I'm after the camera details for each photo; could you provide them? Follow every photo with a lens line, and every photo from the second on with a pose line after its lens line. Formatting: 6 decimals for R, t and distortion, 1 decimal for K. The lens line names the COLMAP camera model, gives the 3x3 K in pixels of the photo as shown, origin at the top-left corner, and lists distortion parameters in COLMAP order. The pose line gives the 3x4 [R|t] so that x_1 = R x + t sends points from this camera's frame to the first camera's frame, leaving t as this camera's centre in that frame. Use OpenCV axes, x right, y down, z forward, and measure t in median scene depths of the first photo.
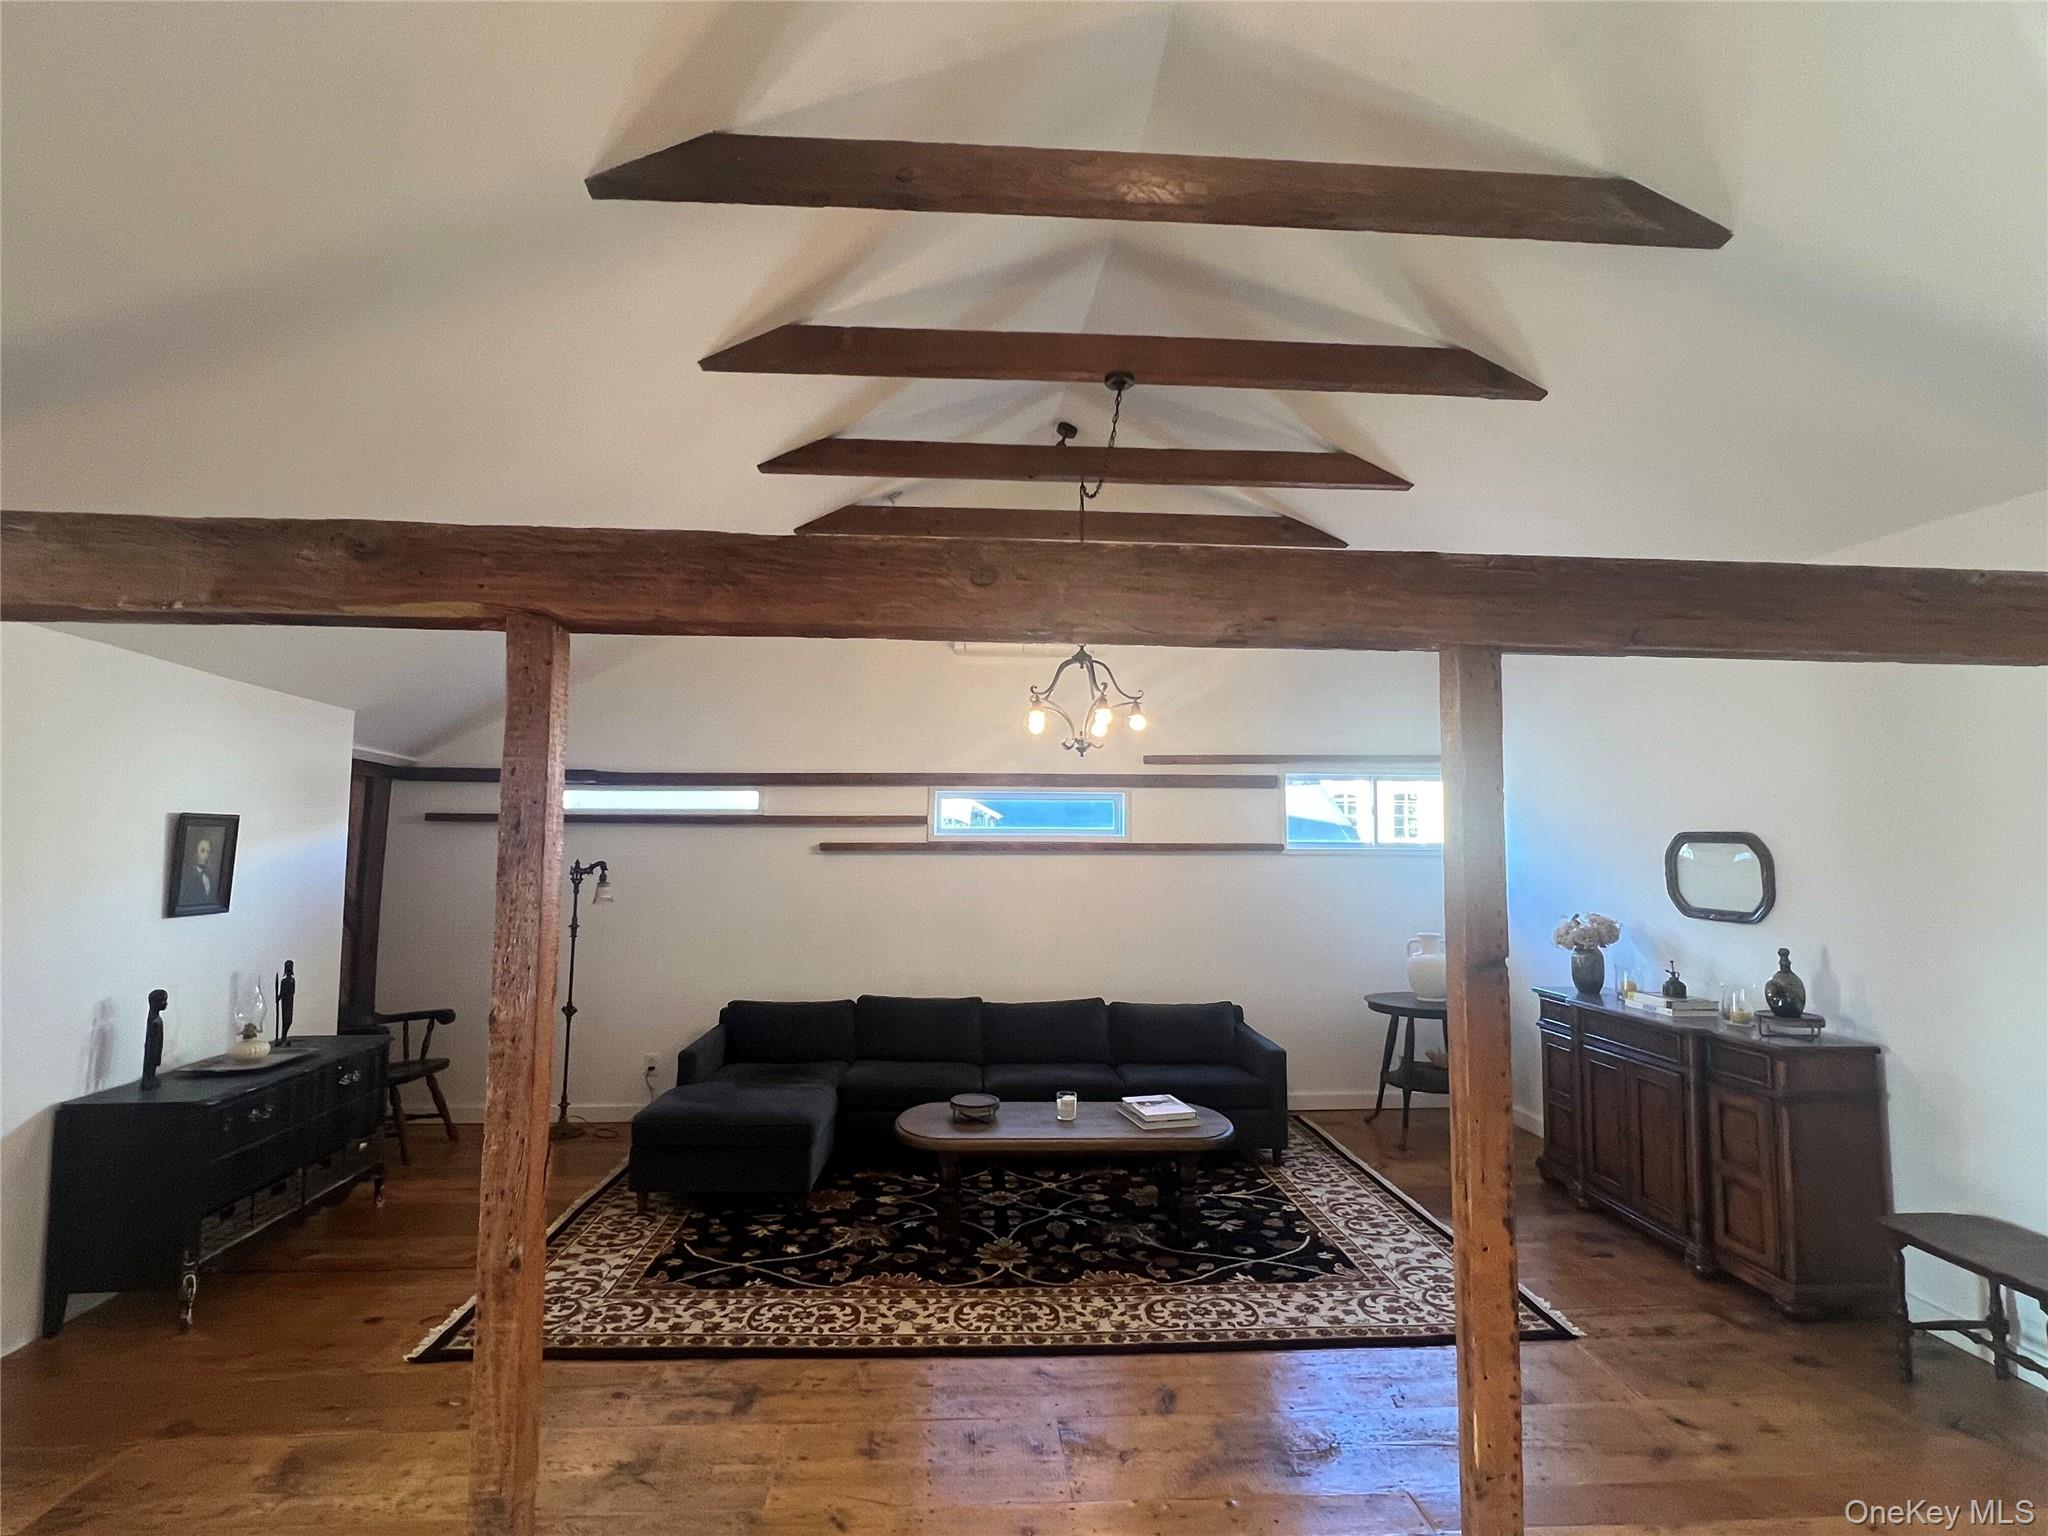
lens RADIAL K [[1018.5, 0, 1023.7], [0, 1018.5, 770.5], [0, 0, 1]] dist [-0.006051, 0.000139]
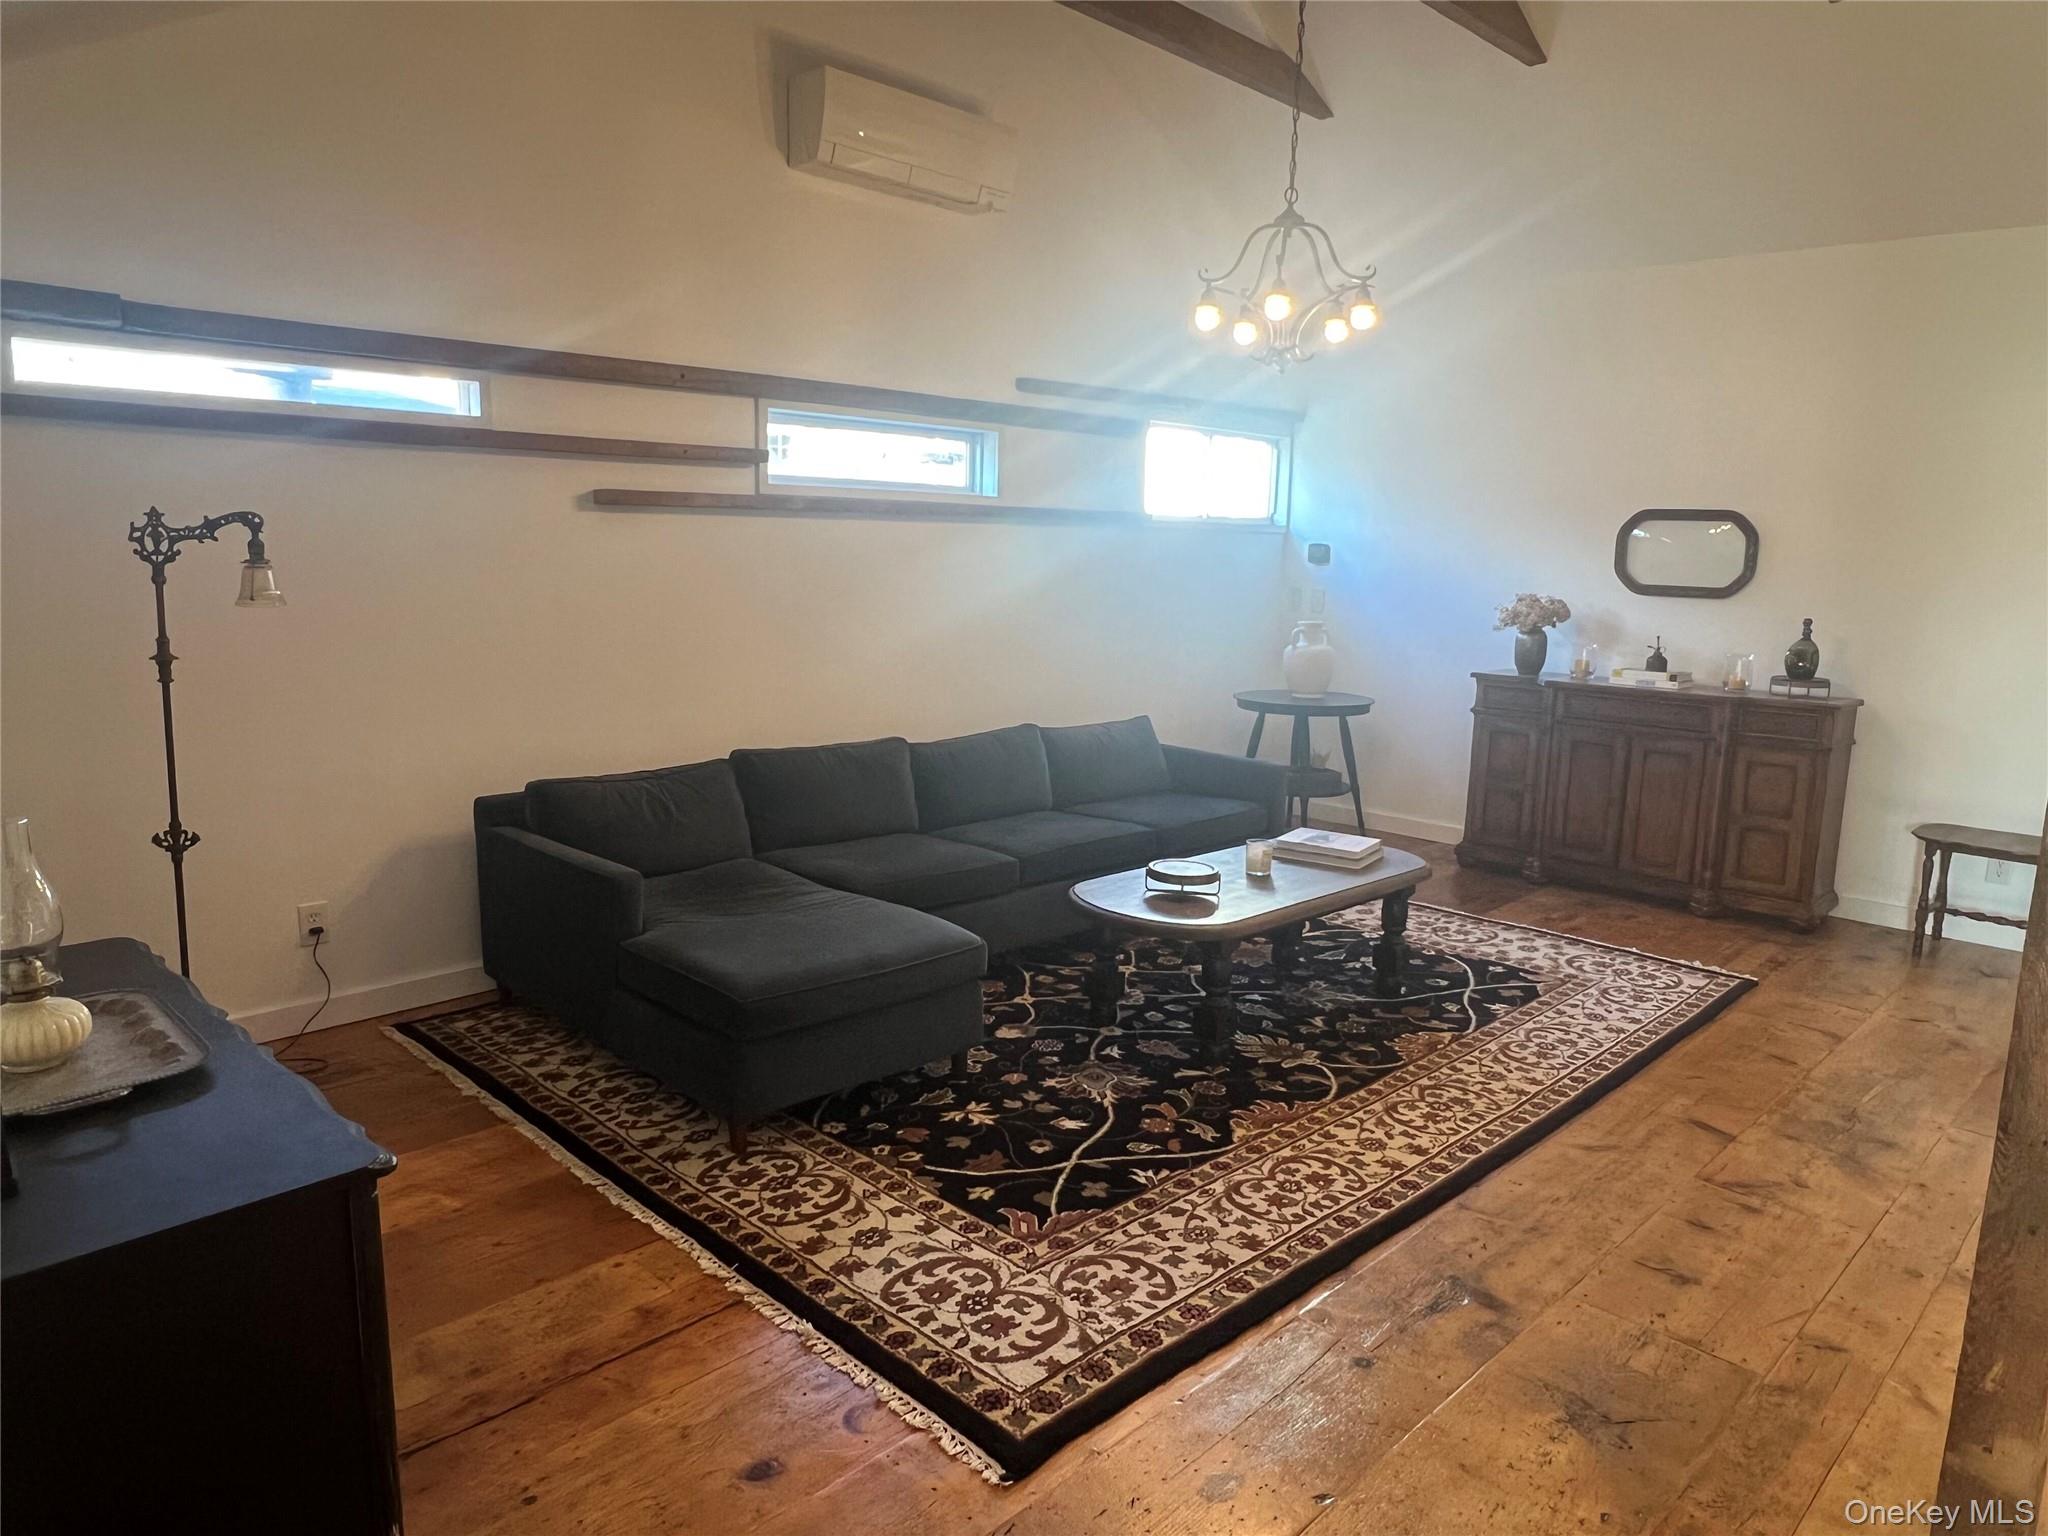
lens RADIAL K [[1330.6, 0, 1019.5], [0, 1330.6, 769.3], [0, 0, 1]] dist [-0.004340, -0.002374]
pose [[0.749281, -0.100551, 0.654574, -0.819477], [-0.067361, 0.971708, 0.226374, 0.064565], [-0.658817, -0.213711, 0.721309, 0.479463]]
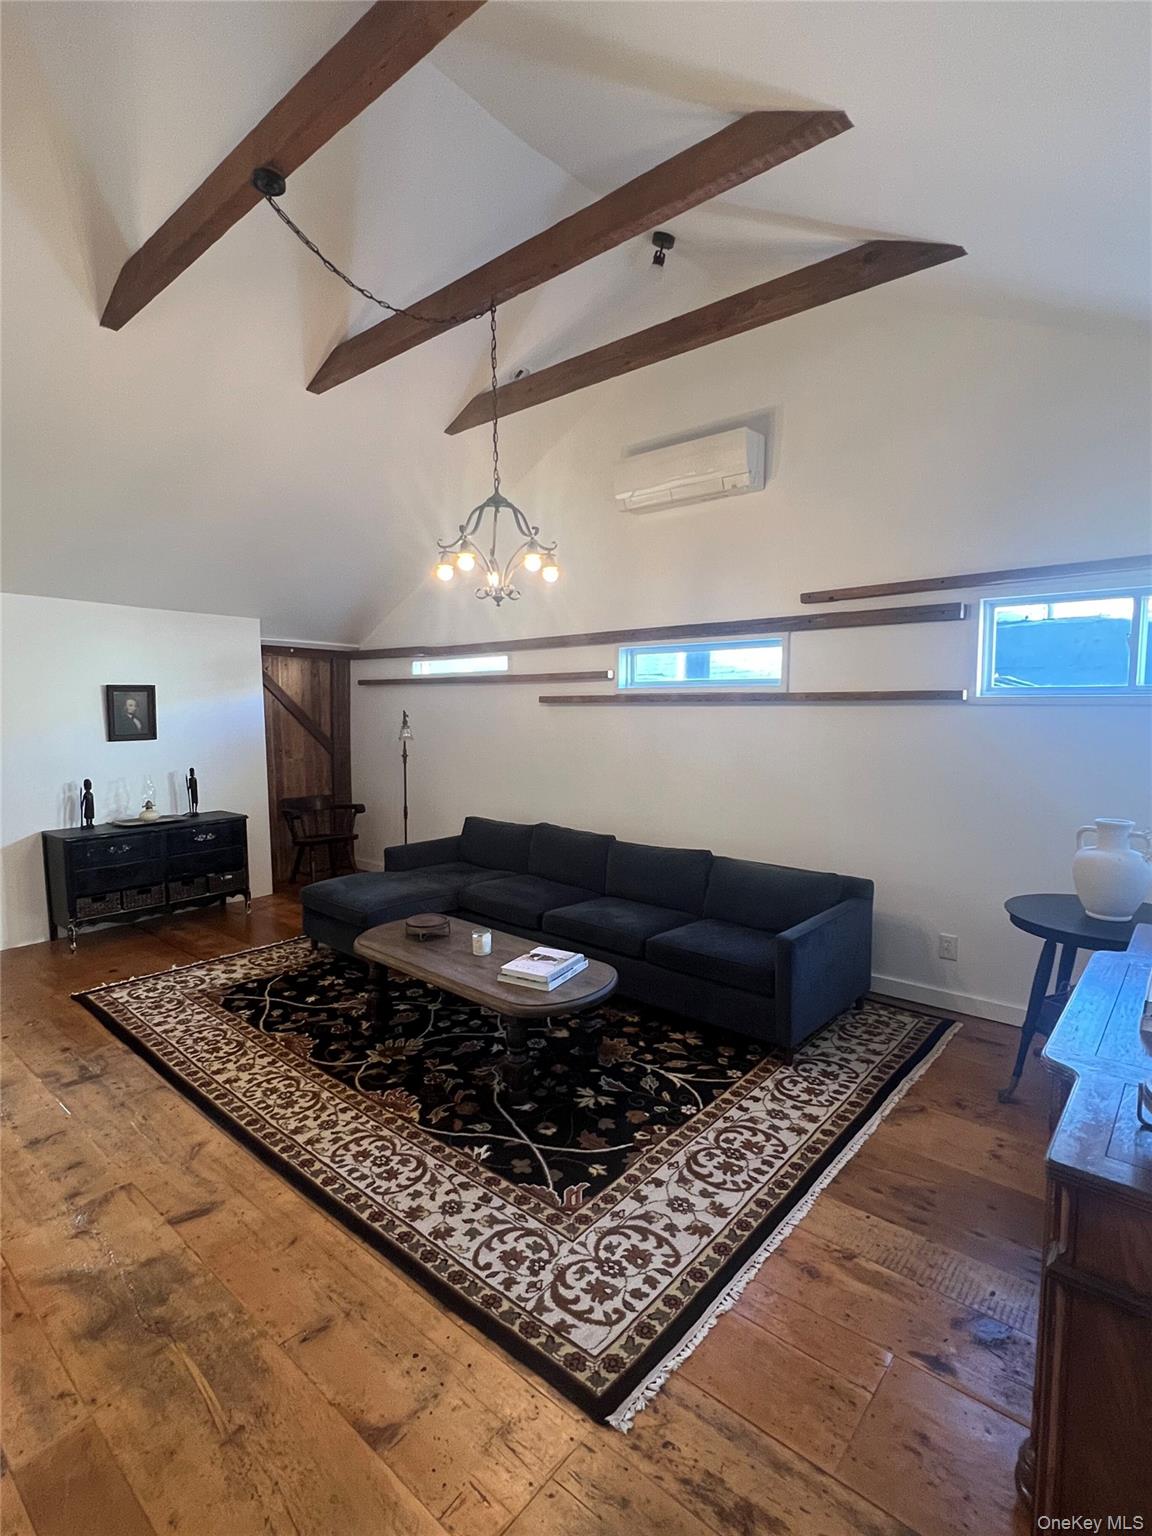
lens RADIAL K [[763.9, 0, 581.1], [0, 763.9, 769.4], [0, 0, 1]] dist [-0.006051, 0.000139]
pose [[0.713913, 0.055942, -0.697996, 0.750485], [0.060543, 0.988140, 0.141120, 0.050831], [0.697612, -0.143006, 0.702058, 0.609082]]
